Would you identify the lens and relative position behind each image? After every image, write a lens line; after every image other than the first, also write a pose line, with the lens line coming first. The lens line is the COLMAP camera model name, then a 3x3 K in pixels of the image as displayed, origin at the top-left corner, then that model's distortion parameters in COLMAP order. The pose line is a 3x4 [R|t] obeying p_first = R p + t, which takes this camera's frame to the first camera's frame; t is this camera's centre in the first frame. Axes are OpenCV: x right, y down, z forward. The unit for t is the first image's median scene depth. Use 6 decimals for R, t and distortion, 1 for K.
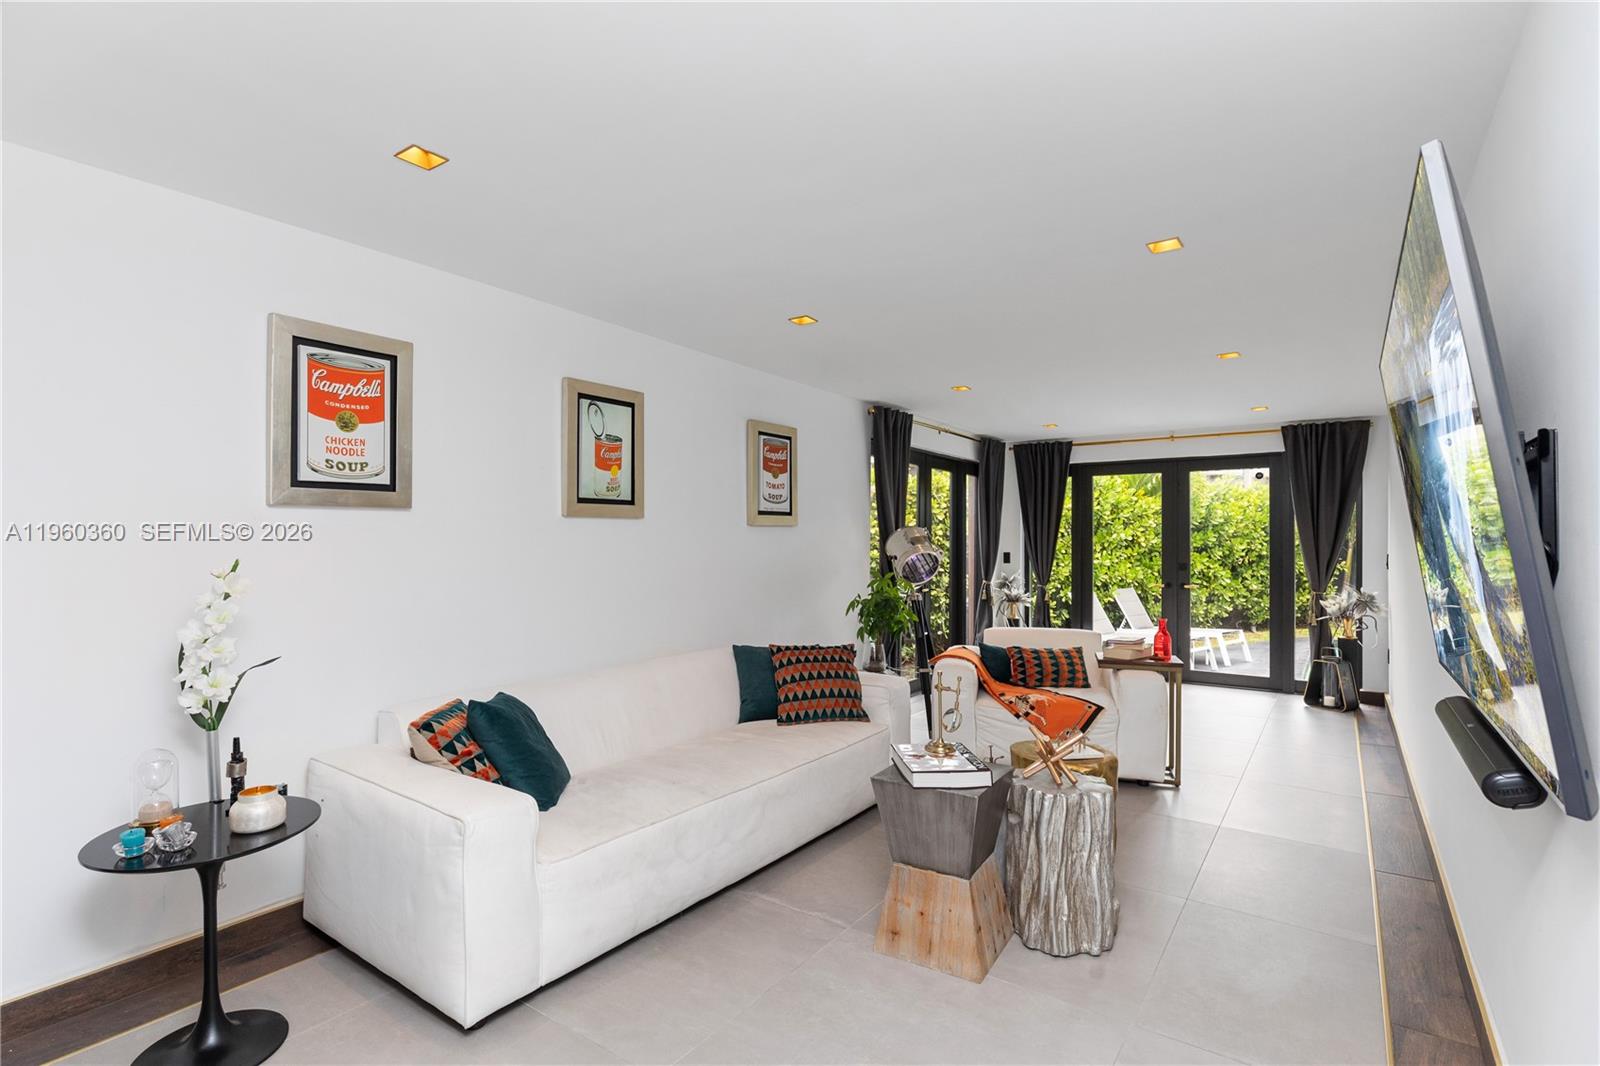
lens RADIAL K [[781.5, 0, 791.8], [0, 781.5, 540.2], [0, 0, 1]] dist [0.000930, 0.000345]
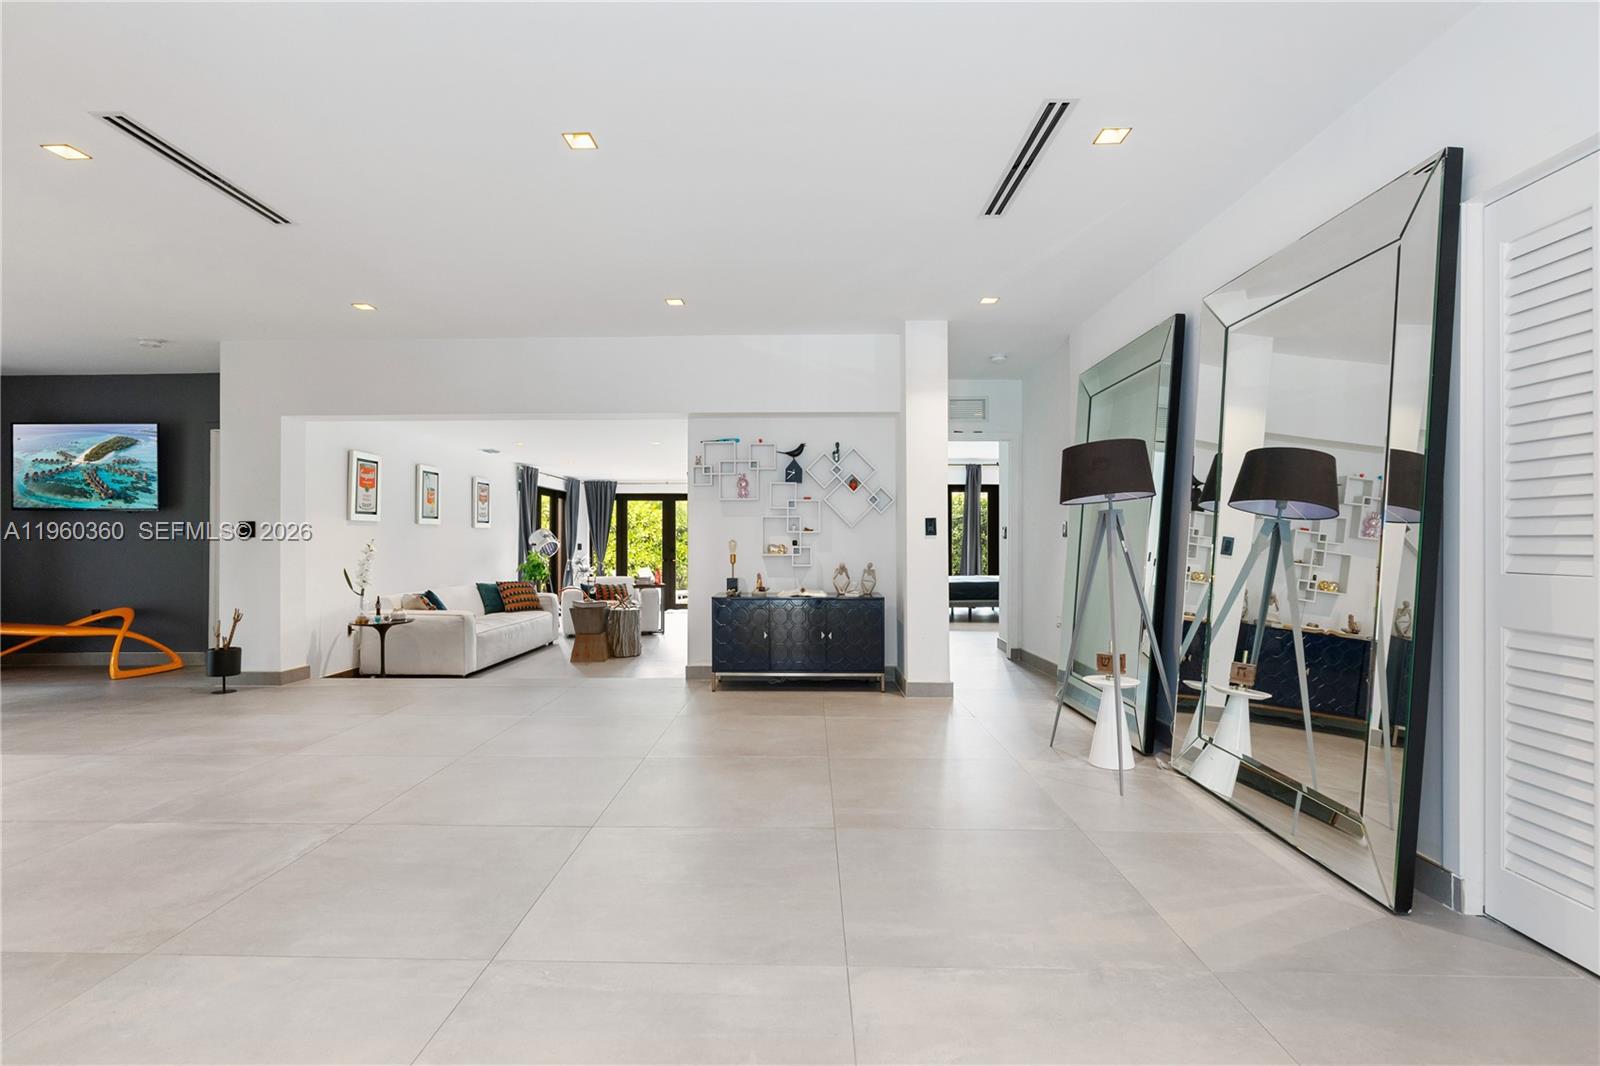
lens RADIAL K [[771.5, 0, 789.7], [0, 771.5, 538.7], [0, 0, 1]] dist [0.003312, -0.001475]
pose [[0.831751, 0.000825, 0.555149, -0.363768], [0.000294, 0.999998, -0.001926, 0.010257], [-0.555149, 0.001765, 0.831749, -0.857981]]
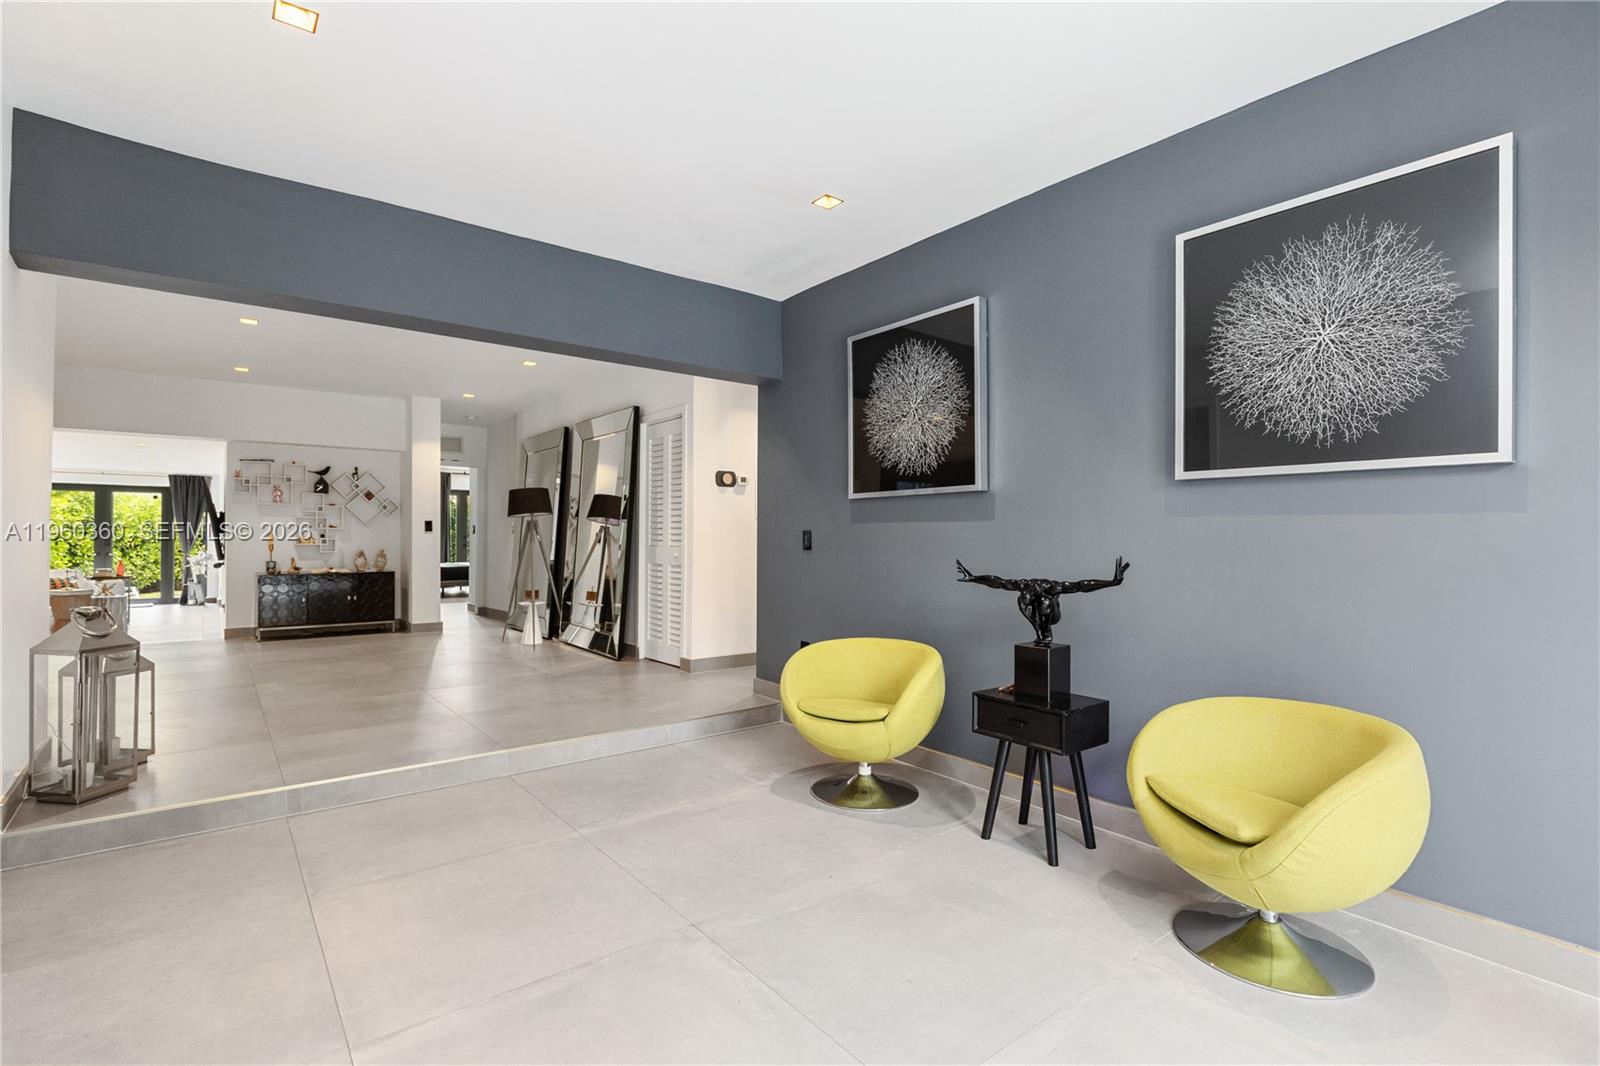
lens RADIAL K [[771.5, 0, 787.6], [0, 771.5, 531.0], [0, 0, 1]] dist [0.003312, -0.001475]
pose [[0.308946, 0.008231, 0.951044, -0.854997], [-0.005549, 0.999961, -0.006851, 0.009500], [-0.951064, -0.003161, 0.308979, -1.254550]]
